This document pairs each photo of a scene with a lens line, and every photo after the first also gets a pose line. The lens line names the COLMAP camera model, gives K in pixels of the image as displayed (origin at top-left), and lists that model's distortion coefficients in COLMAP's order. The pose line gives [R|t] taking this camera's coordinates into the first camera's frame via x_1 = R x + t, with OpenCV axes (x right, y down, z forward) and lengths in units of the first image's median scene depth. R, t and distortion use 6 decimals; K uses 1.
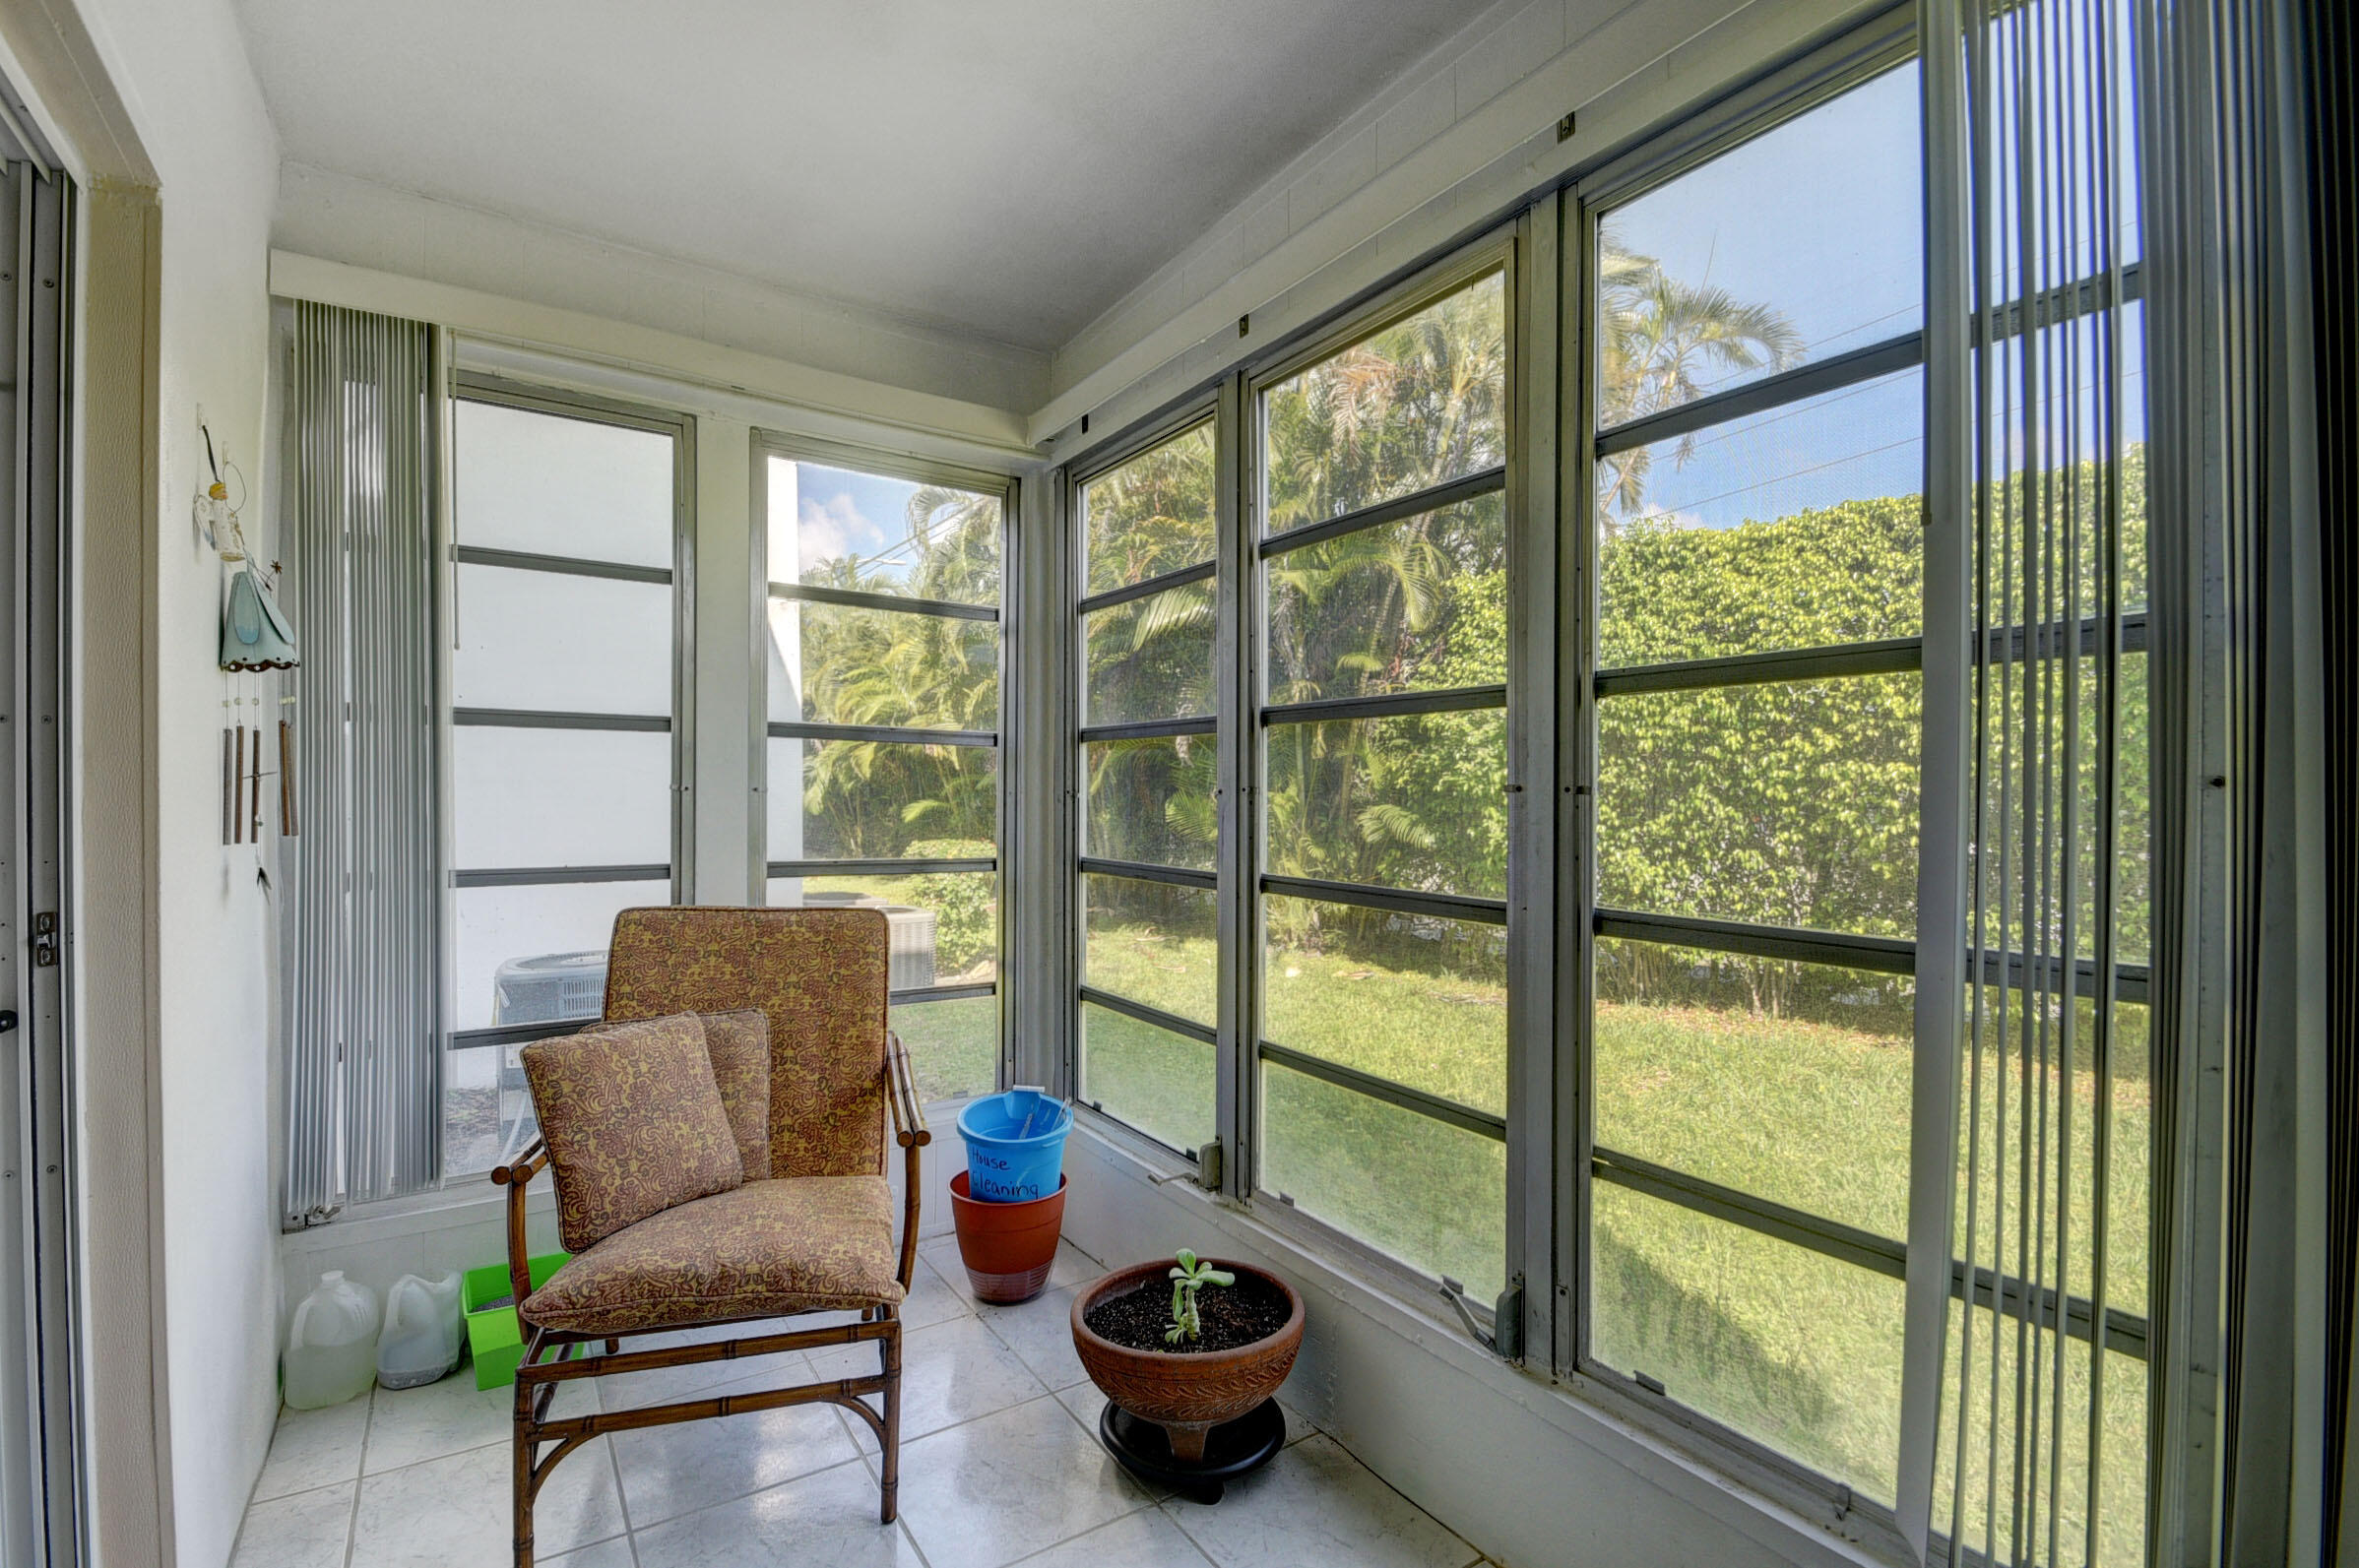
lens RADIAL K [[1041.8, 0, 1139.9], [0, 1041.8, 798.6], [0, 0, 1]] dist [0.018291, -0.017989]
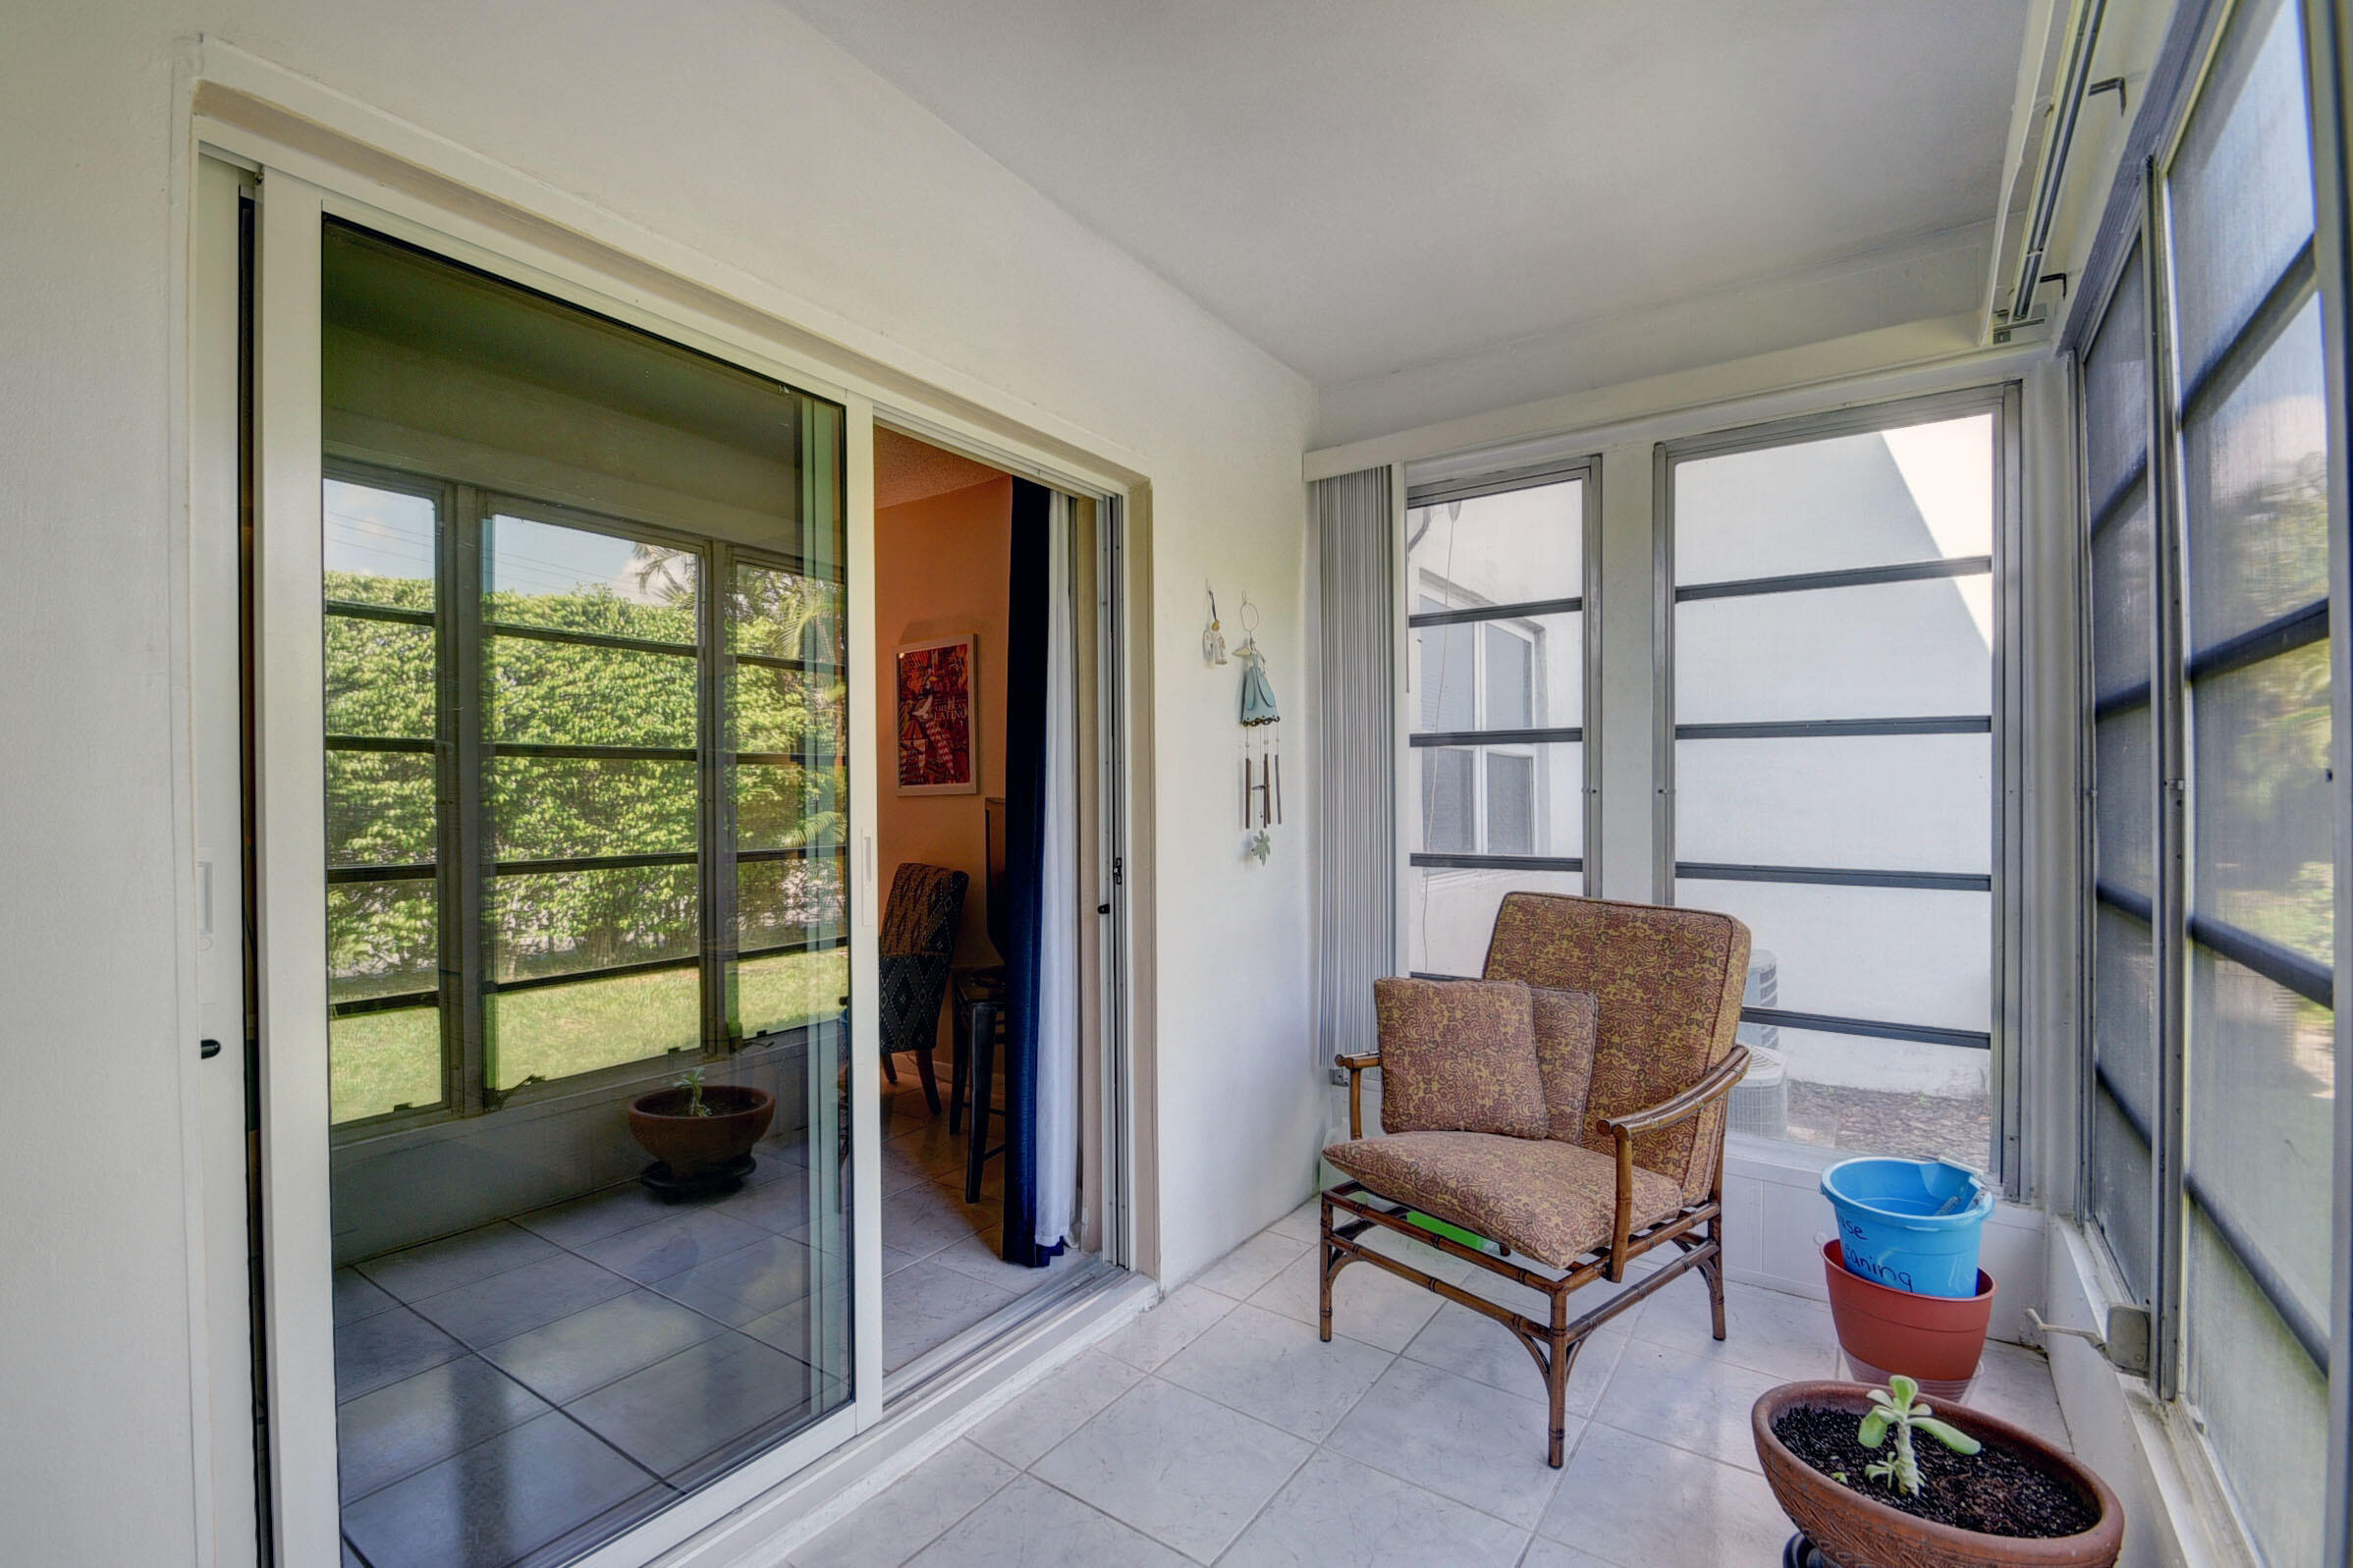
lens RADIAL K [[1039.2, 0, 1137.0], [0, 1039.2, 798.5], [0, 0, 1]] dist [0.018291, -0.017989]
pose [[0.376217, -0.006419, -0.926509, 0.471420], [0.001058, 0.999978, -0.006498, 0.005218], [0.926531, 0.001464, 0.376215, 0.151686]]
